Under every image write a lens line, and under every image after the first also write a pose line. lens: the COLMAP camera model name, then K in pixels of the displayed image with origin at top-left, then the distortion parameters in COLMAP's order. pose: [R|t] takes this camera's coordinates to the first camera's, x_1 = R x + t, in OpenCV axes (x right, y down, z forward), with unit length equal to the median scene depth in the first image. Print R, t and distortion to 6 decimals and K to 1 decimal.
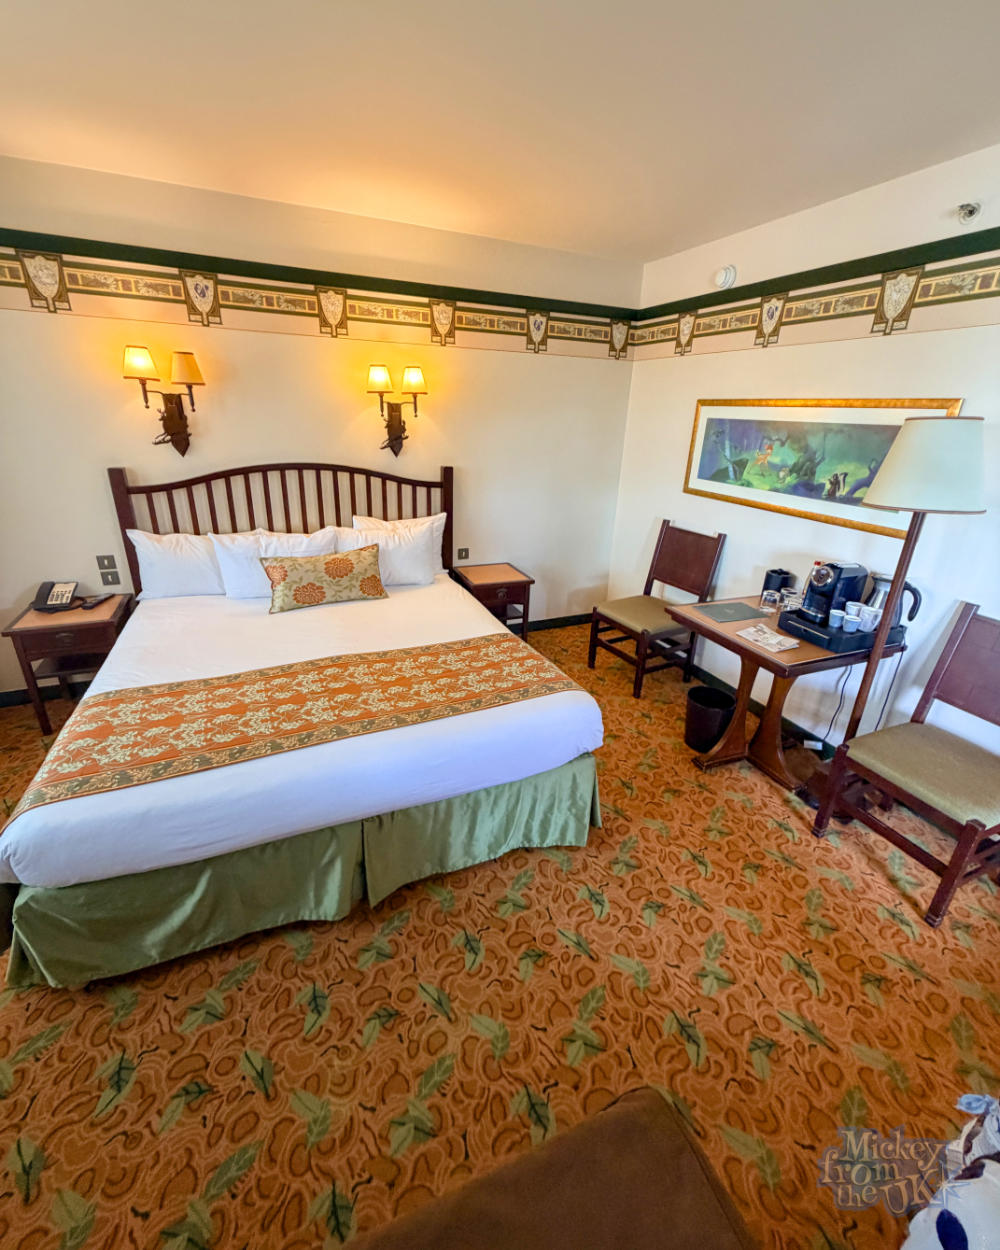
lens RADIAL K [[537.8, 0, 504.9], [0, 537.8, 628.3], [0, 0, 1]] dist [0.015050, -0.000419]
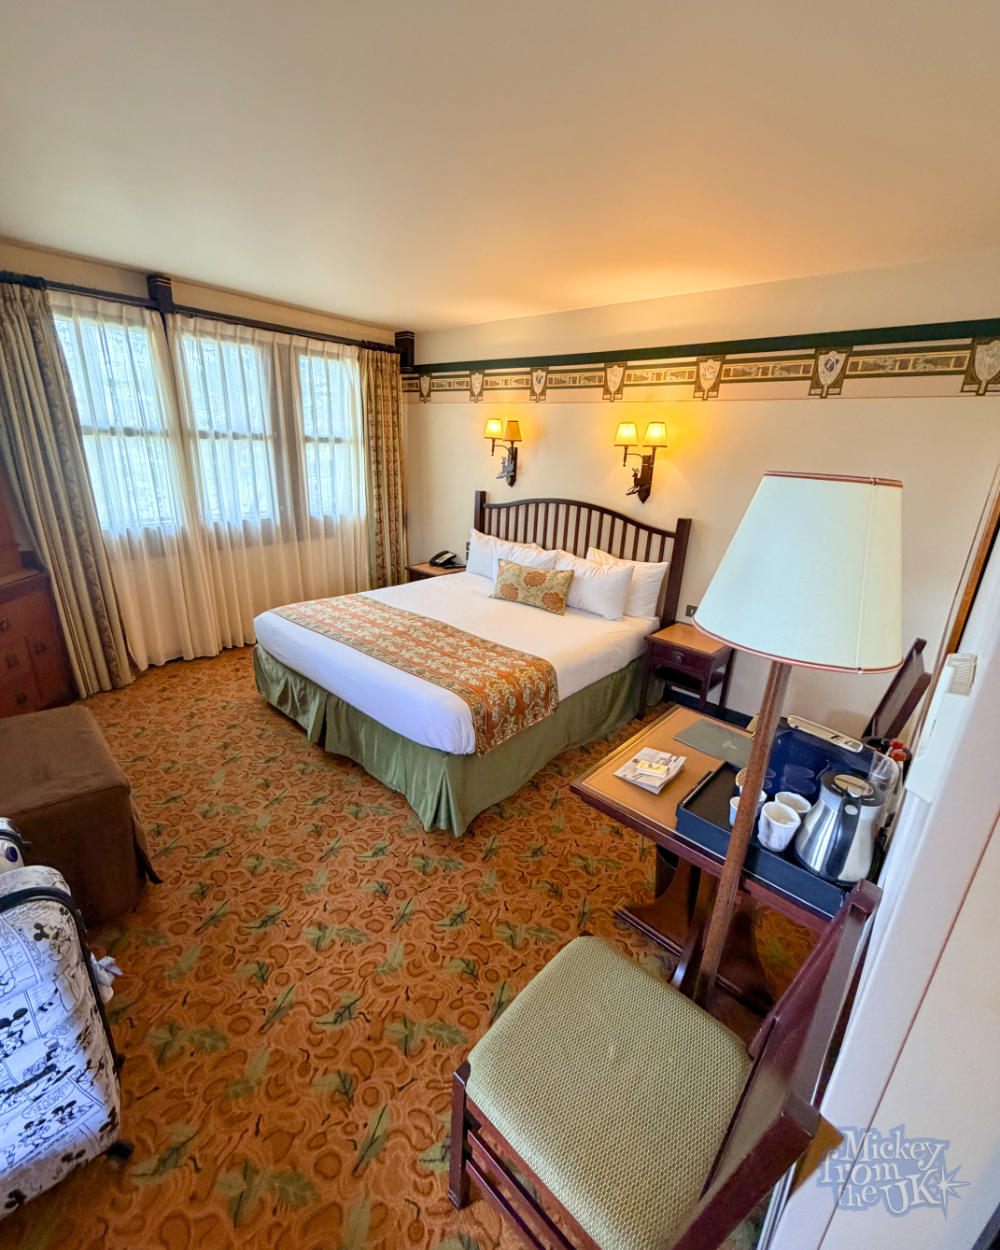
lens RADIAL K [[537.8, 0, 508.2], [0, 537.8, 626.8], [0, 0, 1]] dist [0.015050, -0.000419]
pose [[0.420617, 0.279694, -0.863048, 0.797646], [-0.378943, 0.918497, 0.112981, -0.131335], [0.824308, 0.279524, 0.492324, 0.372807]]
